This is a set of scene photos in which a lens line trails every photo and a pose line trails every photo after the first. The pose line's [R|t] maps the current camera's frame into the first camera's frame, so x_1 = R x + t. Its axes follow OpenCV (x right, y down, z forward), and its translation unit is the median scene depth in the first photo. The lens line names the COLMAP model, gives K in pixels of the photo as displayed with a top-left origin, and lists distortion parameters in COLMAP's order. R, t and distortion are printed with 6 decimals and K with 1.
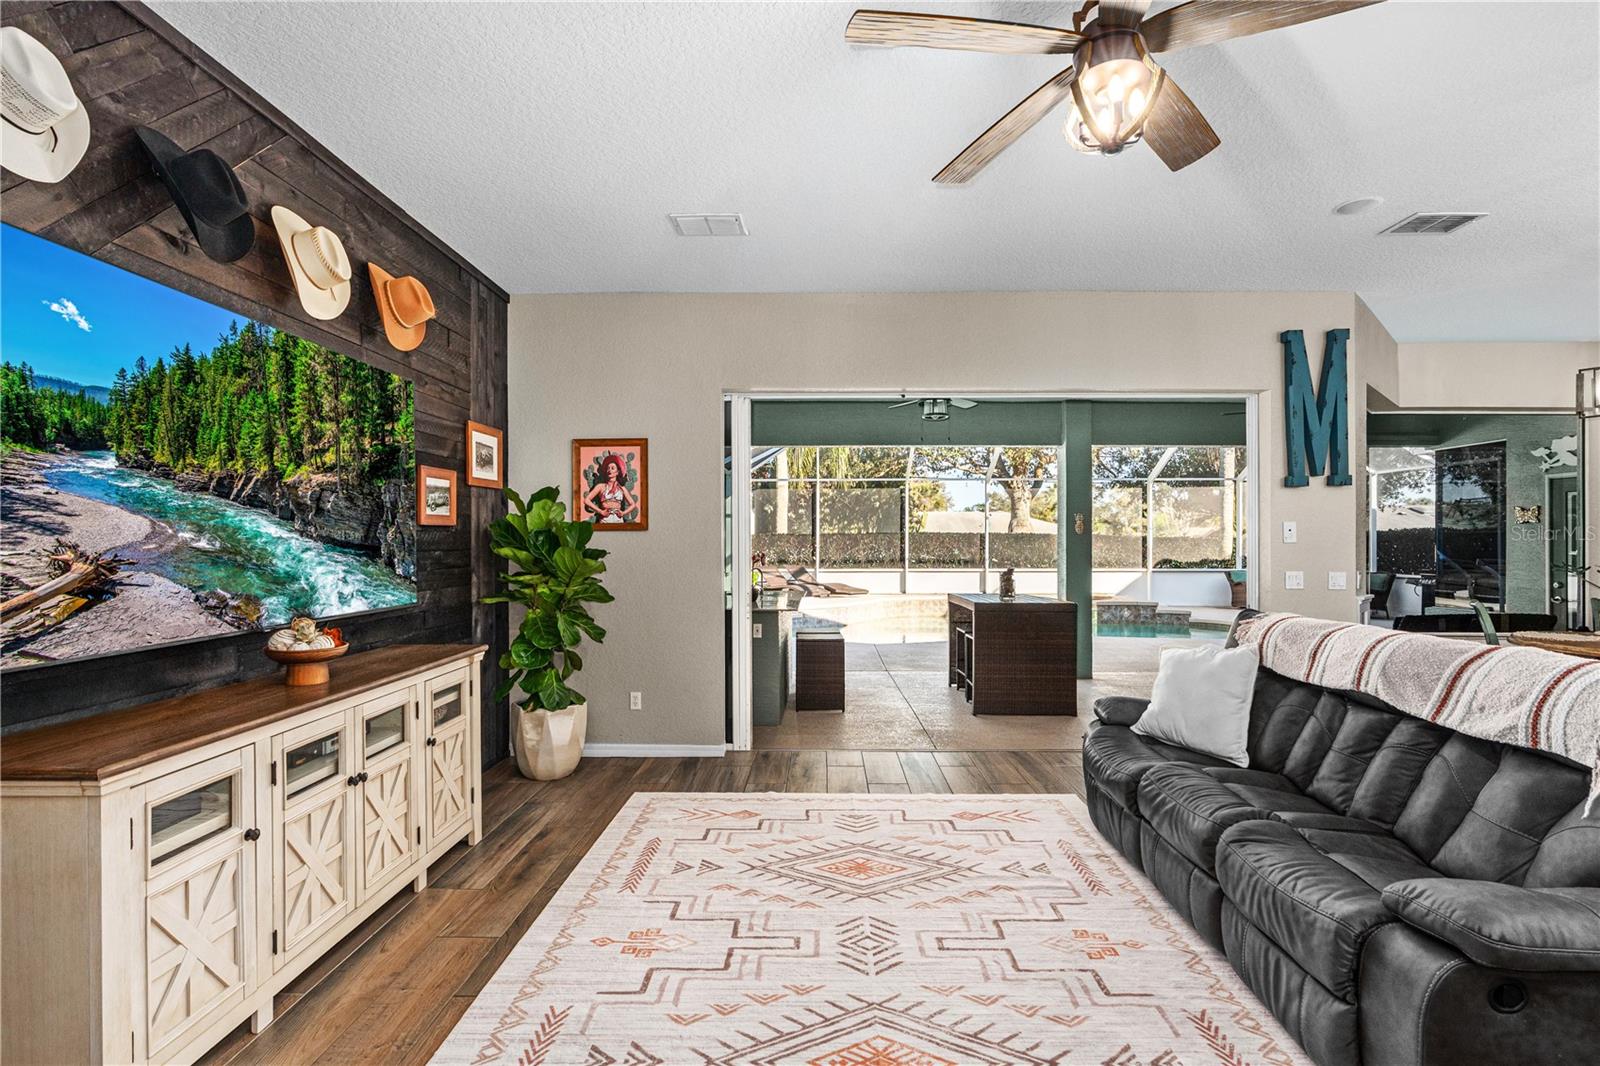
lens RADIAL K [[737.9, 0, 797.4], [0, 737.9, 539.4], [0, 0, 1]] dist [-0.013500, 0.005439]
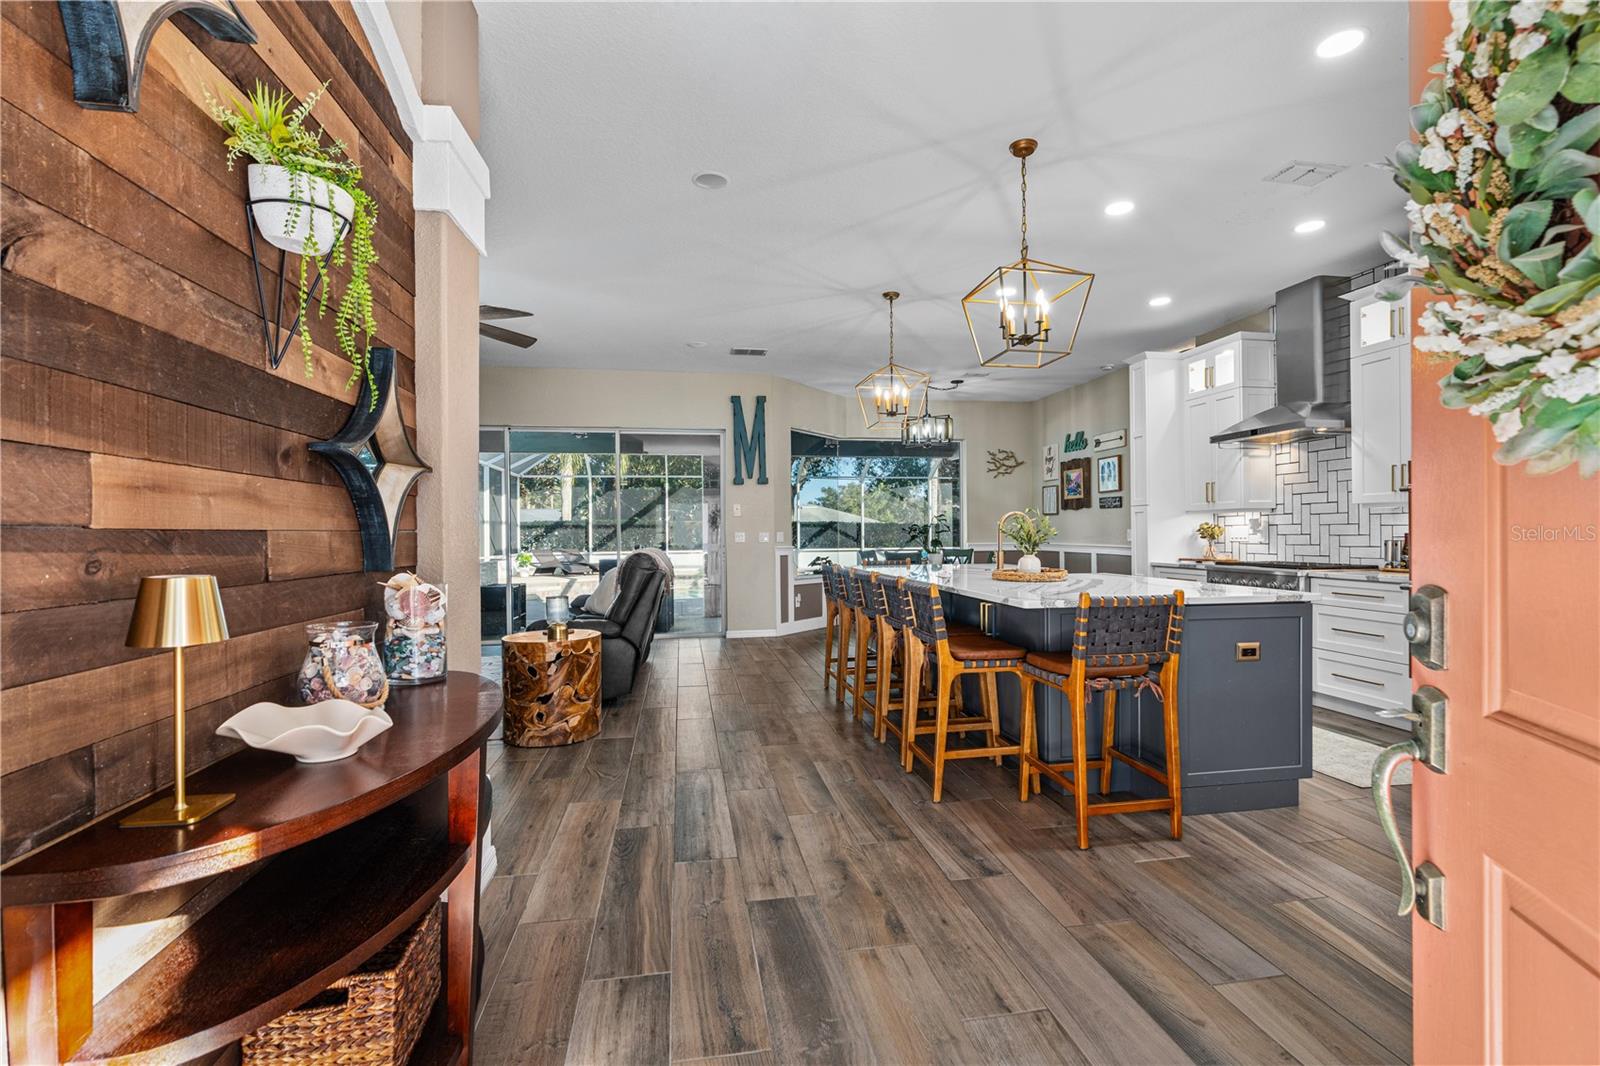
lens RADIAL K [[737.9, 0, 788.4], [0, 737.9, 528.9], [0, 0, 1]] dist [-0.013500, 0.005439]
pose [[0.984671, -0.005032, 0.174352, 0.745072], [0.005789, 0.999976, -0.003831, 0.066896], [-0.174328, 0.004782, 0.984676, -1.189888]]
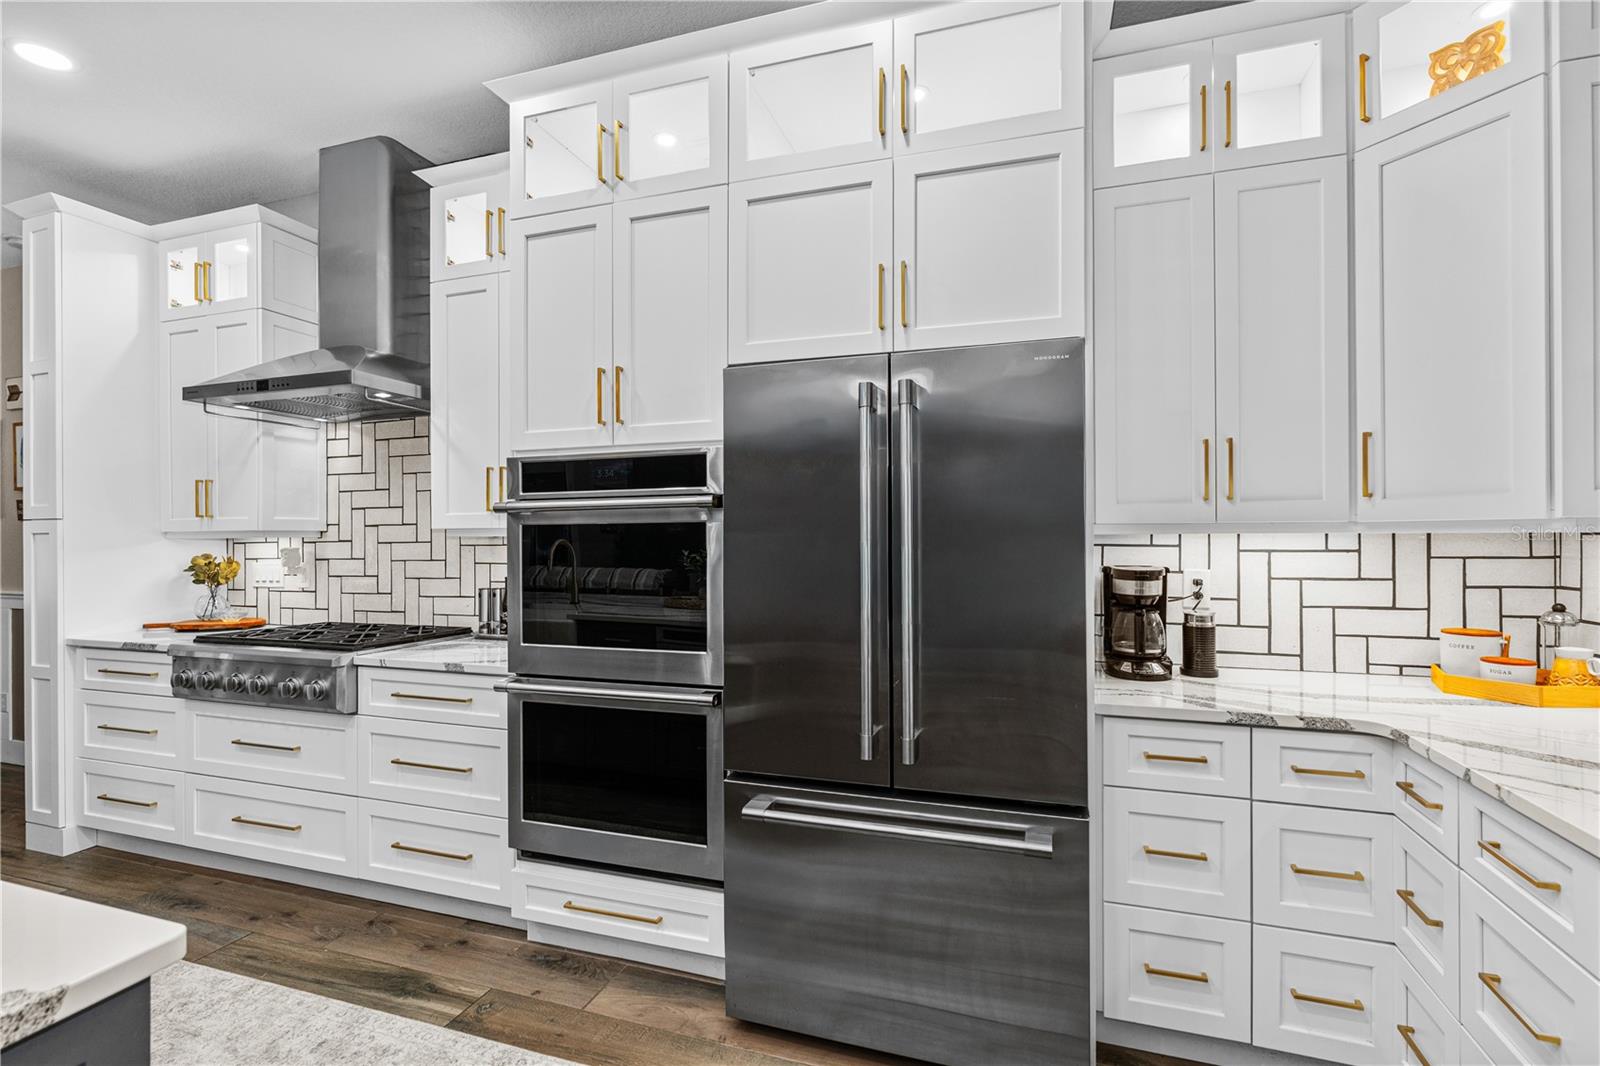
lens RADIAL K [[737.9, 0, 828.0], [0, 737.9, 539.2], [0, 0, 1]] dist [-0.013500, 0.005439]
pose [[0.306124, 0.000509, 0.951991, 1.498433], [0.004967, 0.999985, -0.002132, 0.031132], [-0.951979, 0.005381, 0.306117, -0.599864]]
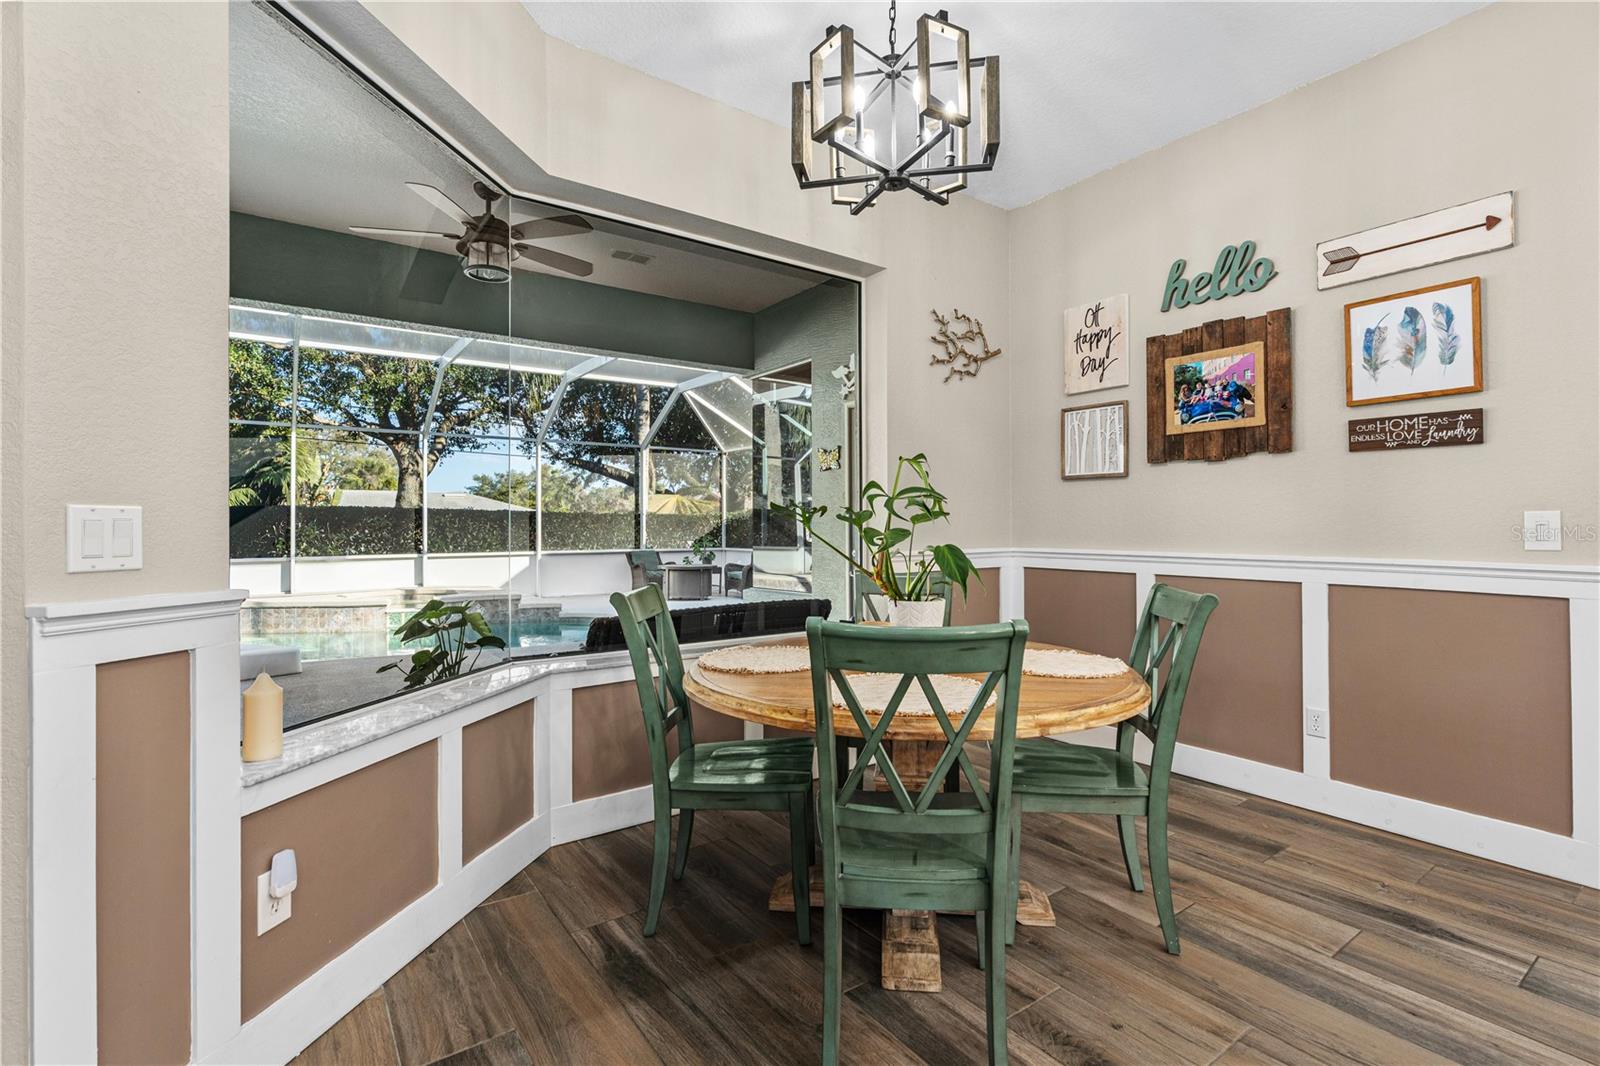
lens RADIAL K [[737.9, 0, 824.7], [0, 737.9, 523.6], [0, 0, 1]] dist [-0.013500, 0.005439]
pose [[0.787212, -0.000033, 0.616682, 1.272486], [0.003015, 0.999988, -0.003795, 0.079344], [-0.616675, 0.004847, 0.787203, 1.000718]]
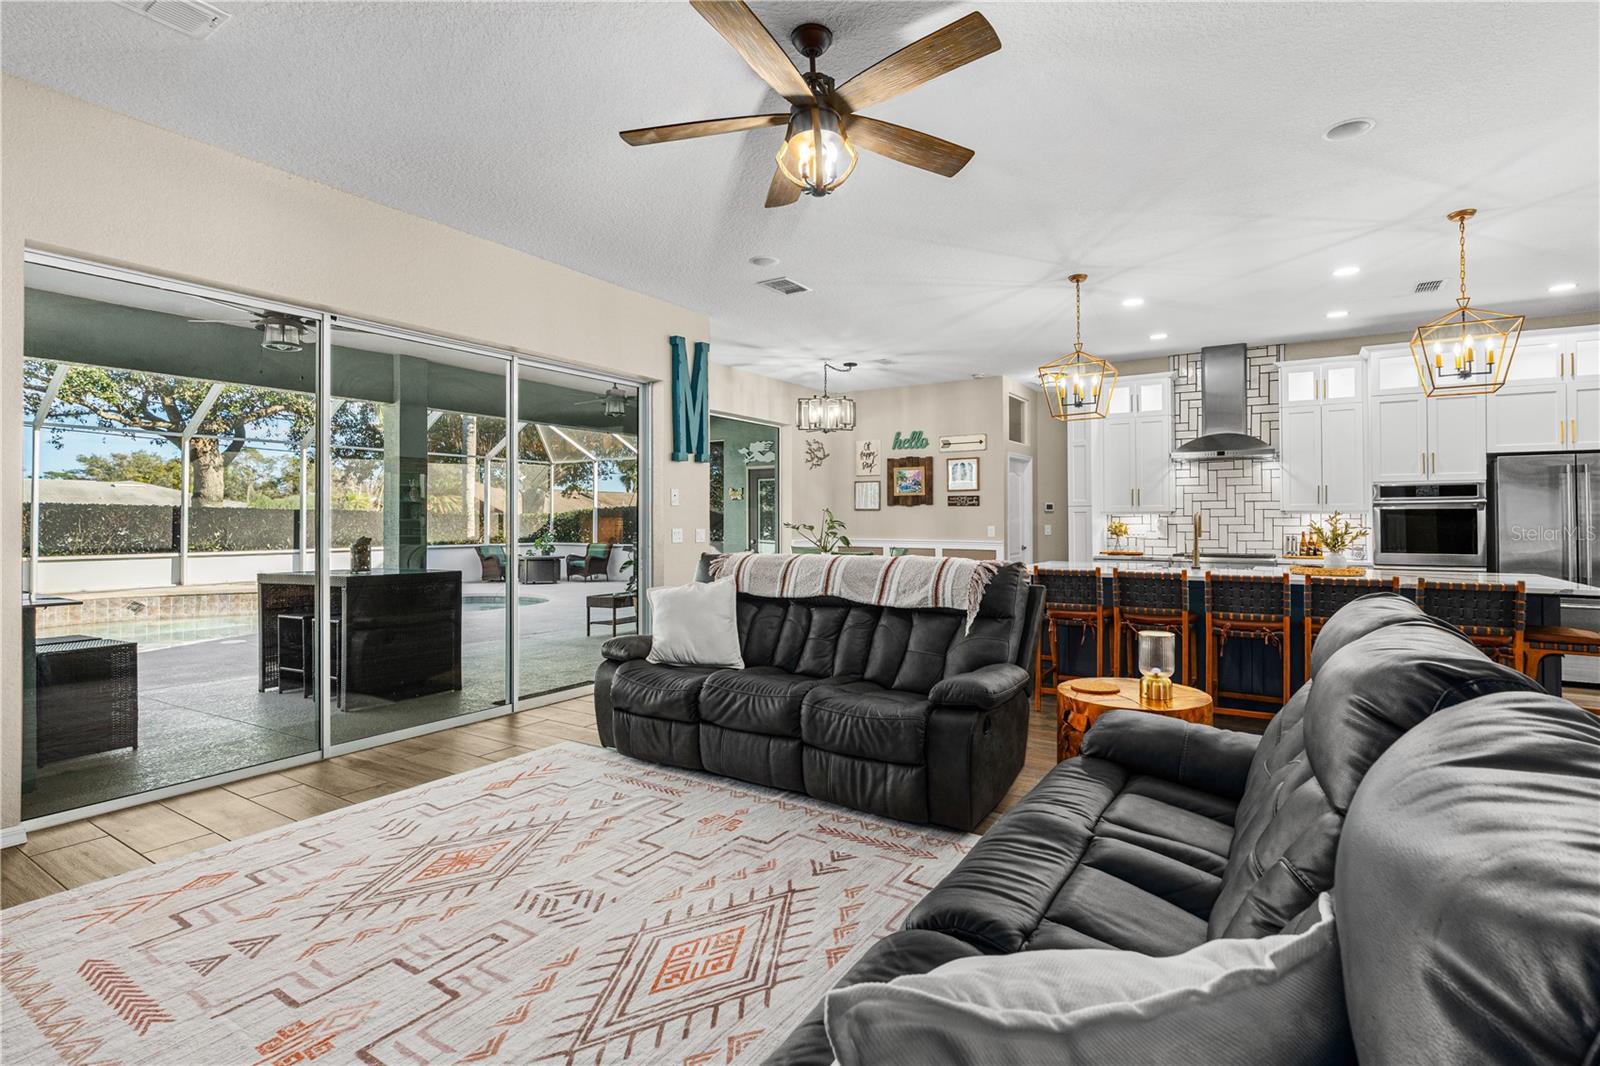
lens RADIAL K [[770.0, 0, 837.5], [0, 770.0, 510.7], [0, 0, 1]] dist [-0.003941, 0.004739]
pose [[0.503105, 0.012887, 0.864129, -0.488002], [-0.001125, 0.999898, -0.014257, 0.048868], [-0.864224, 0.006201, 0.503068, 0.164018]]
